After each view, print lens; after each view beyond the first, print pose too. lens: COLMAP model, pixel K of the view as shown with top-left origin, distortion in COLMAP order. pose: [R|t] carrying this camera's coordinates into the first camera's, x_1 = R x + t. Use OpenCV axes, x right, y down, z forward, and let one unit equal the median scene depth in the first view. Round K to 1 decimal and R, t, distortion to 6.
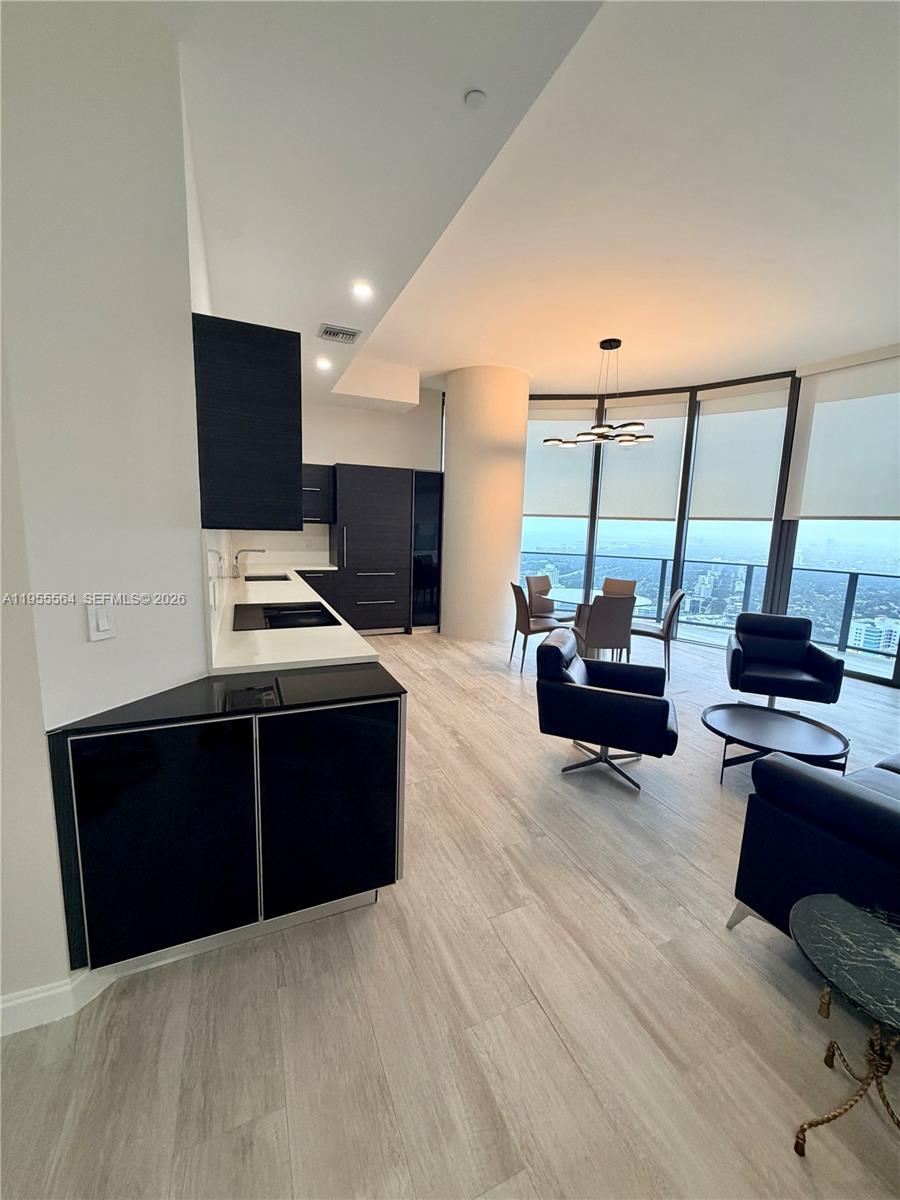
lens RADIAL K [[478.4, 0, 452.1], [0, 478.4, 595.0], [0, 0, 1]] dist [-0.000743, 0.000337]
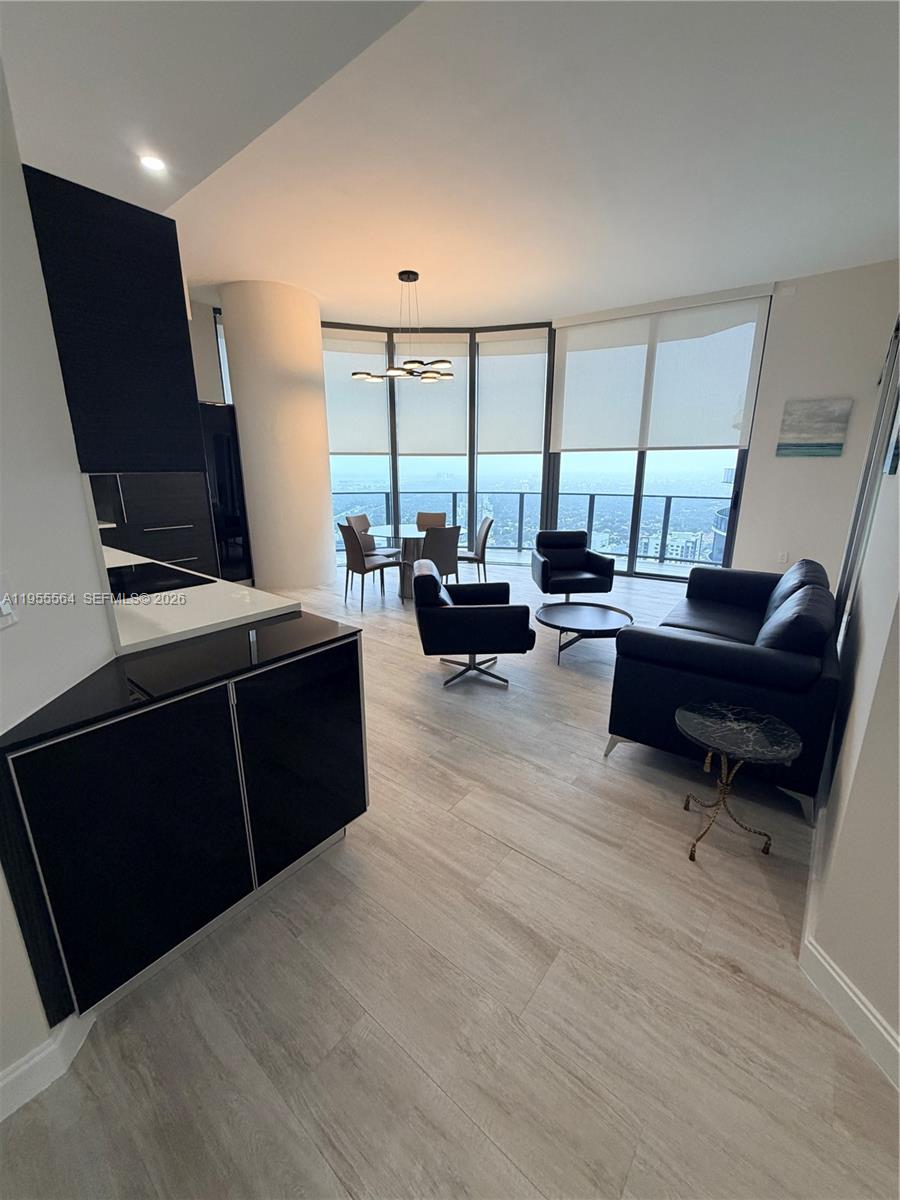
lens RADIAL K [[478.4, 0, 452.6], [0, 478.4, 595.1], [0, 0, 1]] dist [-0.000743, 0.000337]
pose [[0.887200, -0.150772, 0.436056, -0.201945], [0.097249, 0.984976, 0.142705, 0.002567], [-0.451020, -0.084201, 0.888533, 0.011950]]
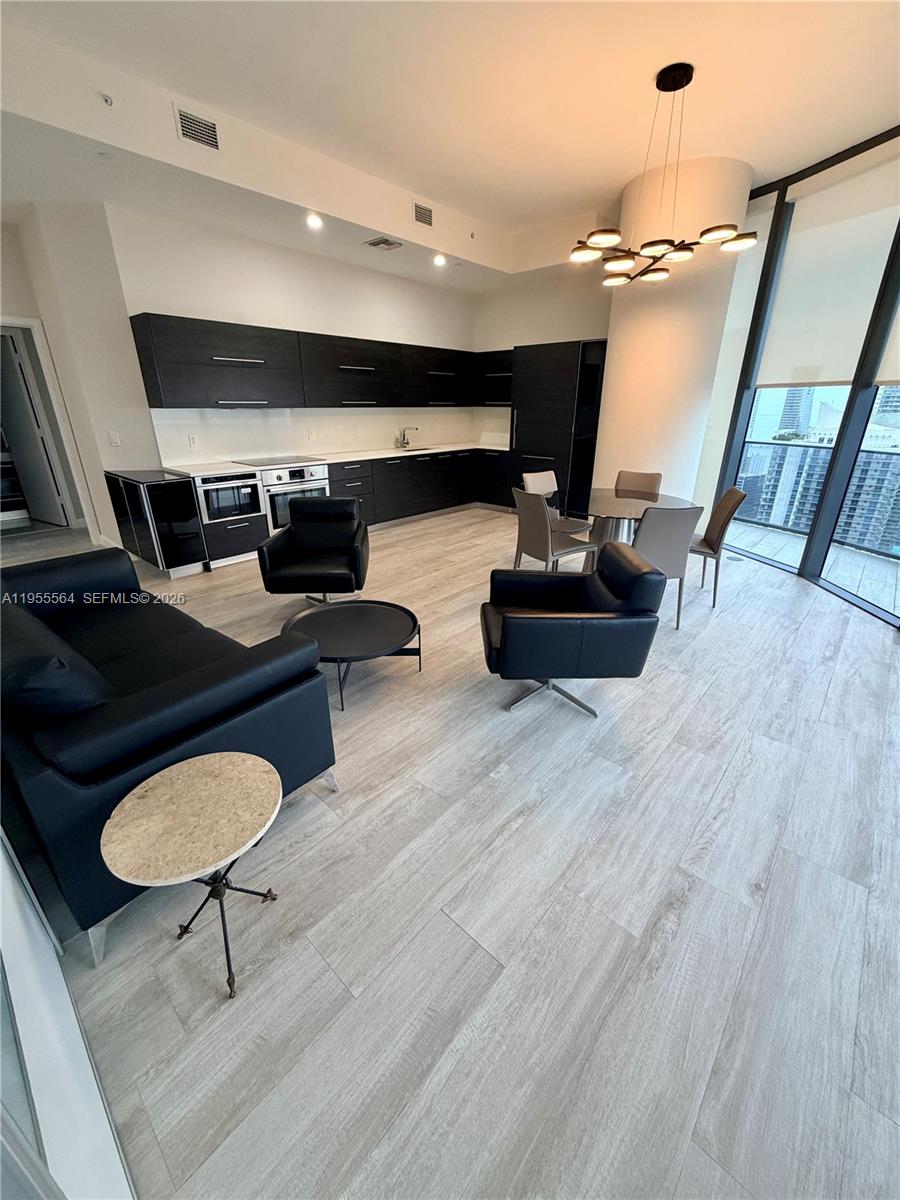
lens RADIAL K [[478.4, 0, 452.7], [0, 478.4, 596.2], [0, 0, 1]] dist [-0.000743, 0.000337]
pose [[0.416806, 0.311771, -0.853857, 1.488931], [-0.127104, 0.950102, 0.284869, -0.061054], [0.900065, -0.010207, 0.435636, 0.768113]]
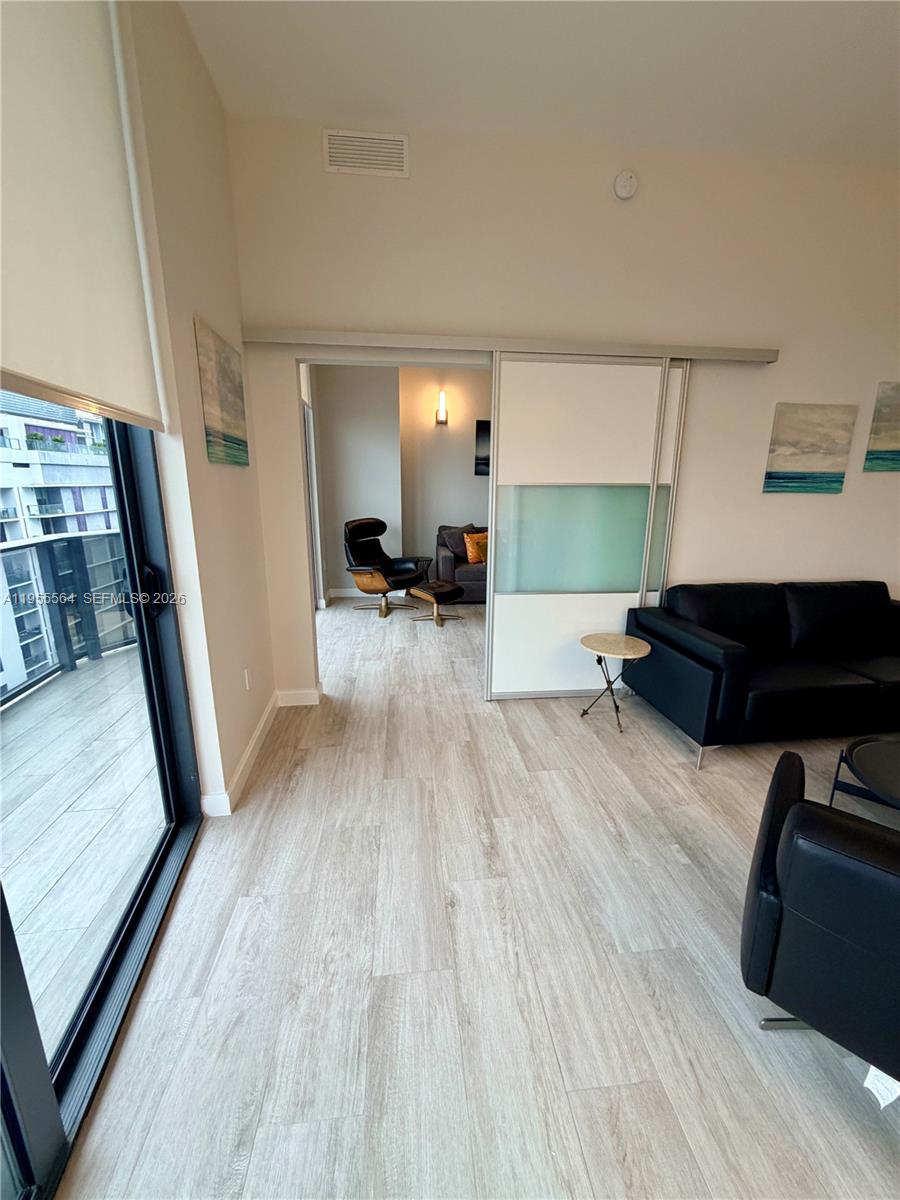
lens RADIAL K [[478.4, 0, 449.9], [0, 478.4, 599.6], [0, 0, 1]] dist [-0.000743, 0.000337]
pose [[-0.951548, -0.109611, 0.287299, 1.157940], [0.010950, 0.921639, 0.387893, -0.209634], [-0.307304, 0.372245, -0.875784, 1.661789]]
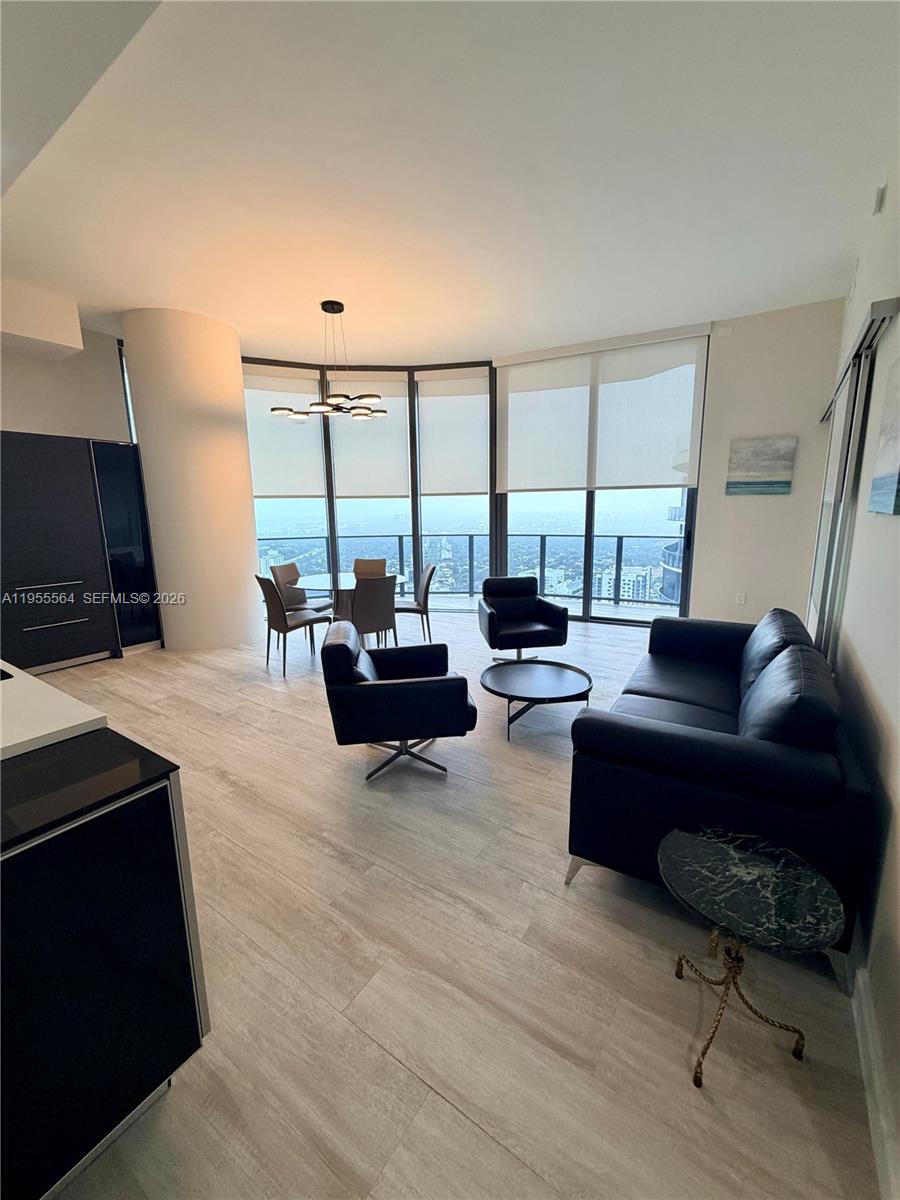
lens RADIAL K [[478.4, 0, 453.1], [0, 478.4, 595.3], [0, 0, 1]] dist [-0.000743, 0.000337]
pose [[0.842986, -0.138787, 0.519724, -0.048953], [0.119408, 0.990319, 0.070776, -0.016399], [-0.524516, 0.002396, 0.851397, 0.146156]]
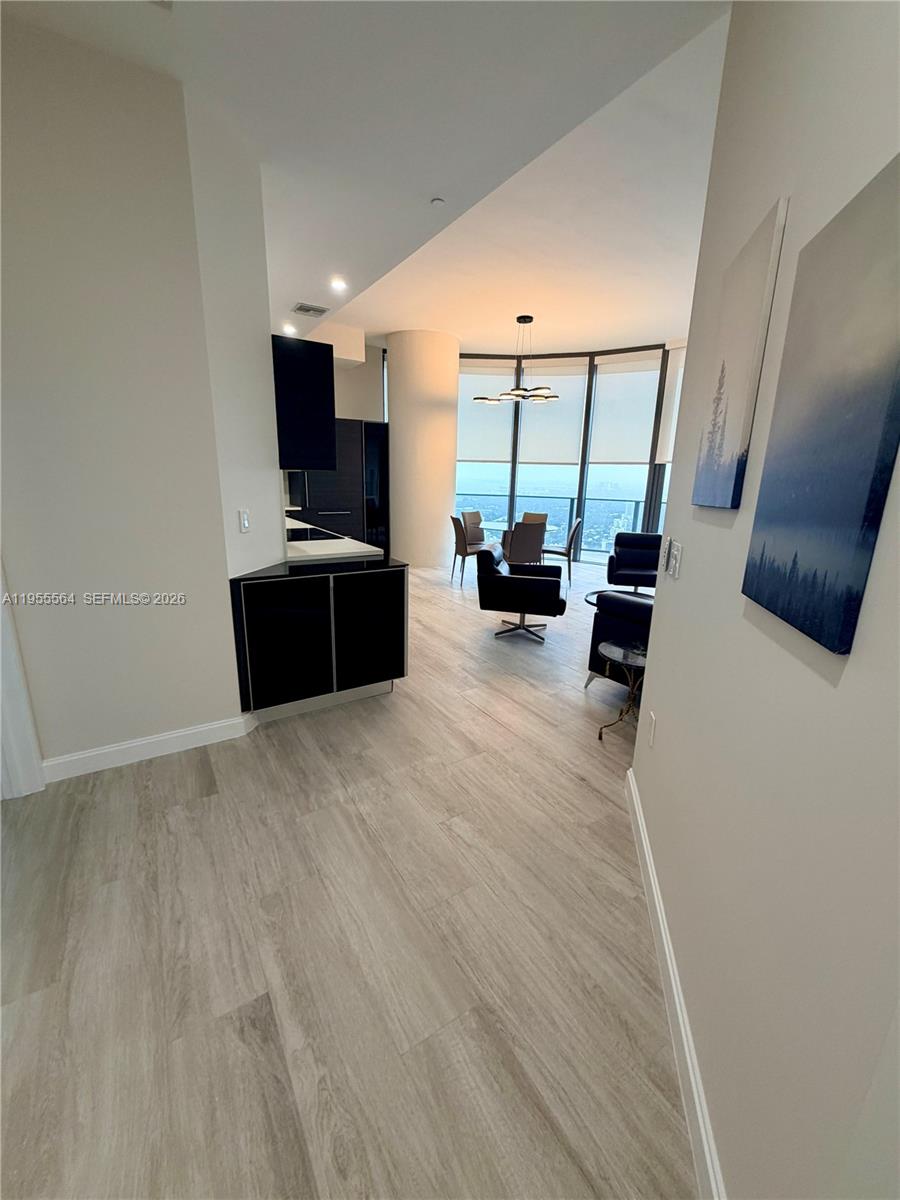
lens RADIAL K [[478.4, 0, 455.1], [0, 478.4, 596.3], [0, 0, 1]] dist [-0.000743, 0.000337]
pose [[0.987086, -0.047206, 0.153078, -0.113242], [0.030206, 0.993301, 0.111535, 0.072934], [-0.157318, -0.105470, 0.981900, -0.423949]]
